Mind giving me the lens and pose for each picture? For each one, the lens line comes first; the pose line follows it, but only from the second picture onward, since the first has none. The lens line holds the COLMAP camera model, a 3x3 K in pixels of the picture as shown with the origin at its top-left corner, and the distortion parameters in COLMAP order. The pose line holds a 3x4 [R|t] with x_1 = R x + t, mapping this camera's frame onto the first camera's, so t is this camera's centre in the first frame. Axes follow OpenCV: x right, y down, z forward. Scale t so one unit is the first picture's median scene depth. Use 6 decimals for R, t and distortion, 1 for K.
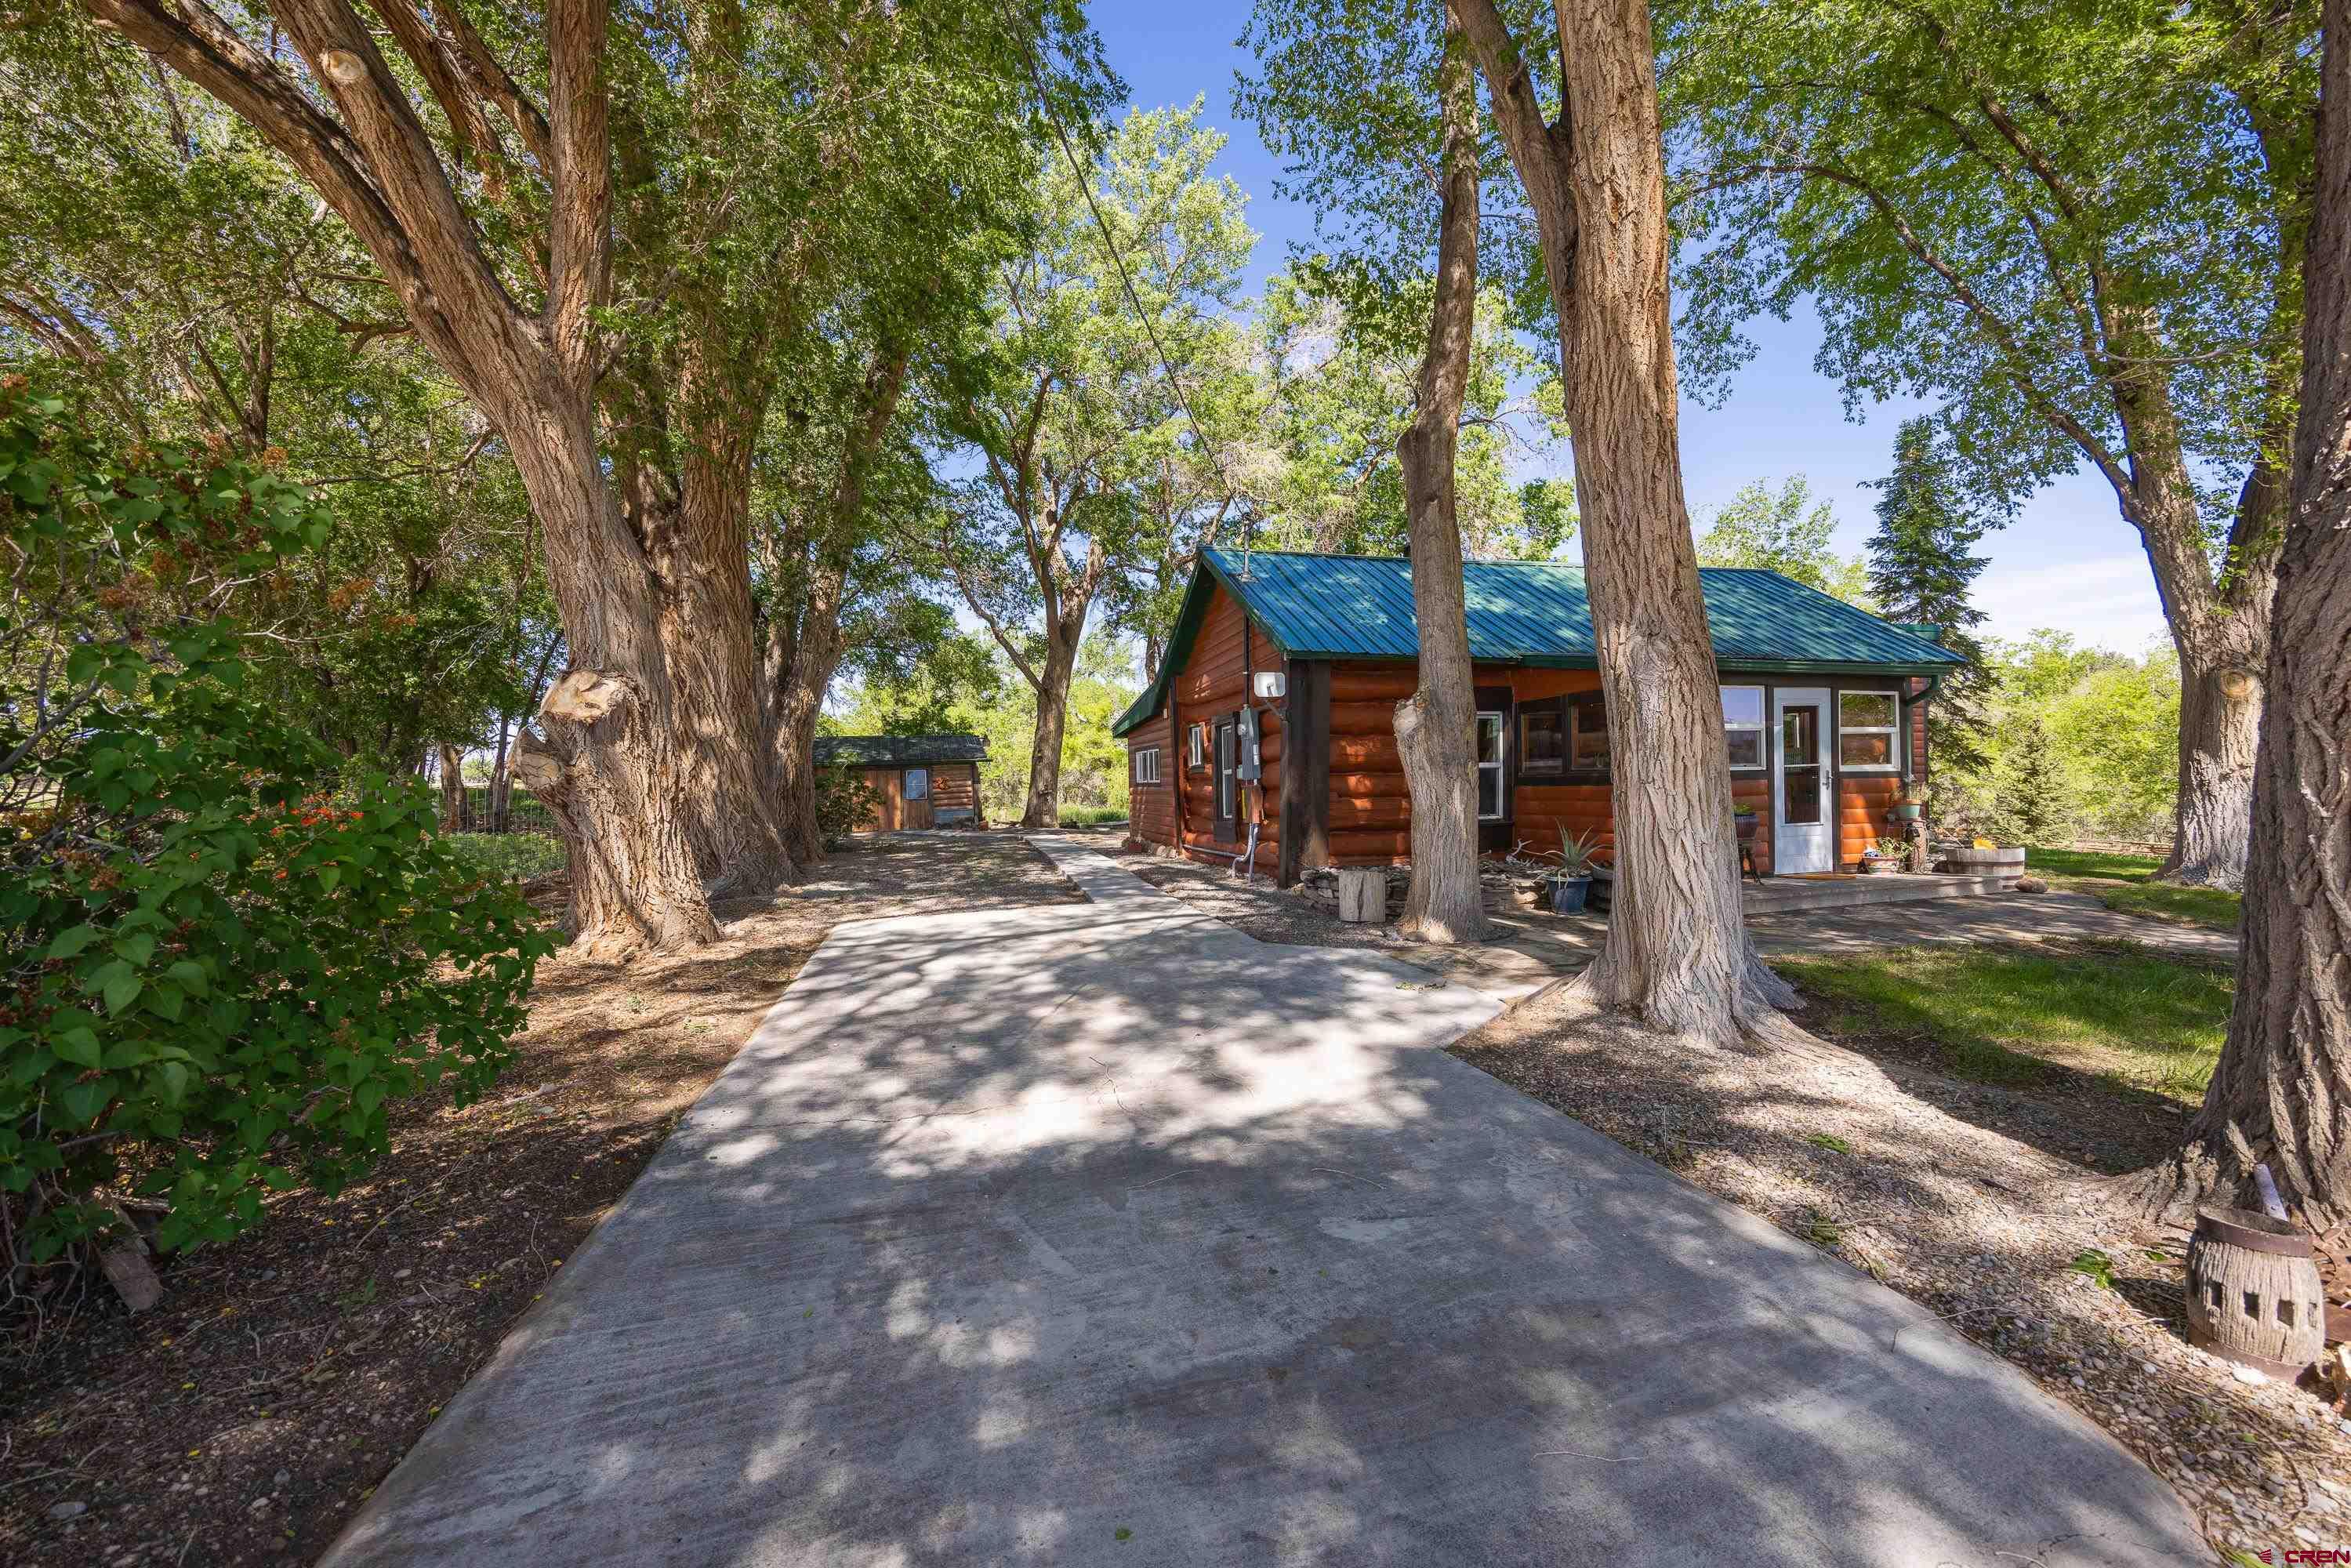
lens RADIAL K [[951.0, 0, 1176.0], [0, 951.0, 786.0], [0, 0, 1]] dist [0.000634, 0.000057]
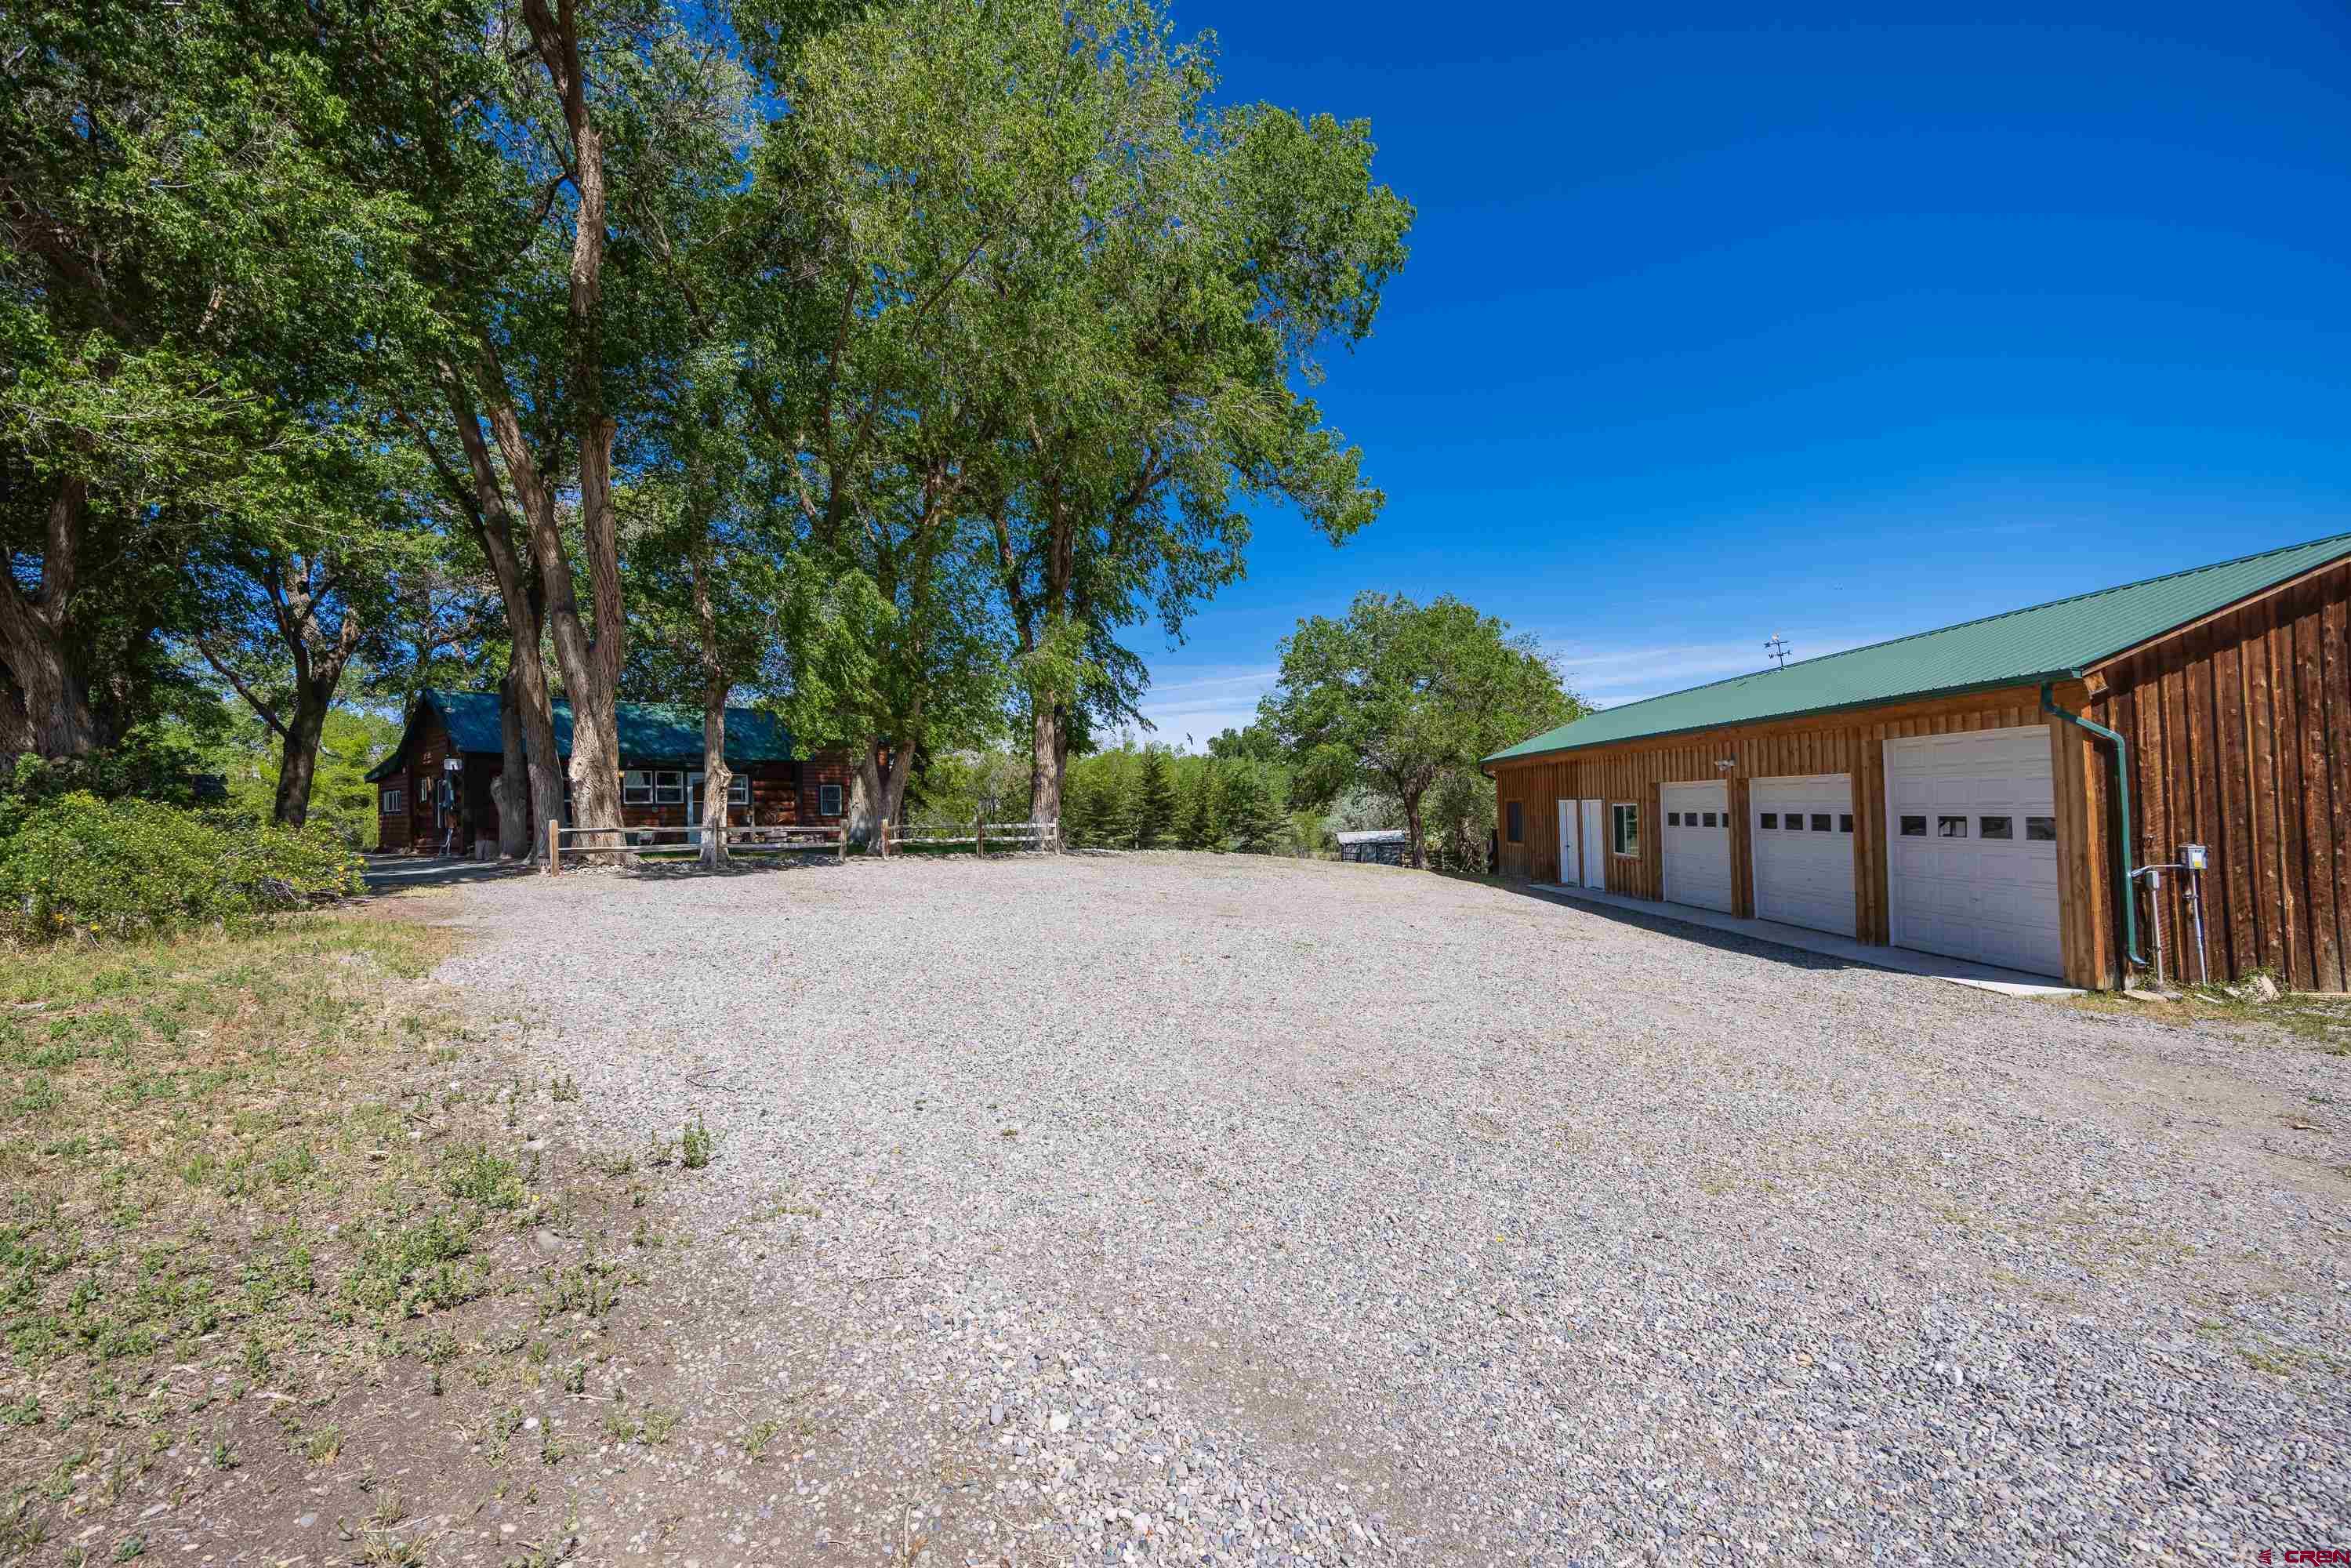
lens RADIAL K [[951.0, 0, 1170.6], [0, 951.0, 797.0], [0, 0, 1]] dist [0.000634, 0.000057]
pose [[0.807986, 0.015417, 0.588999, 0.076018], [0.004627, 0.999461, -0.032508, 0.026817], [-0.589183, 0.028991, 0.807479, -0.948840]]
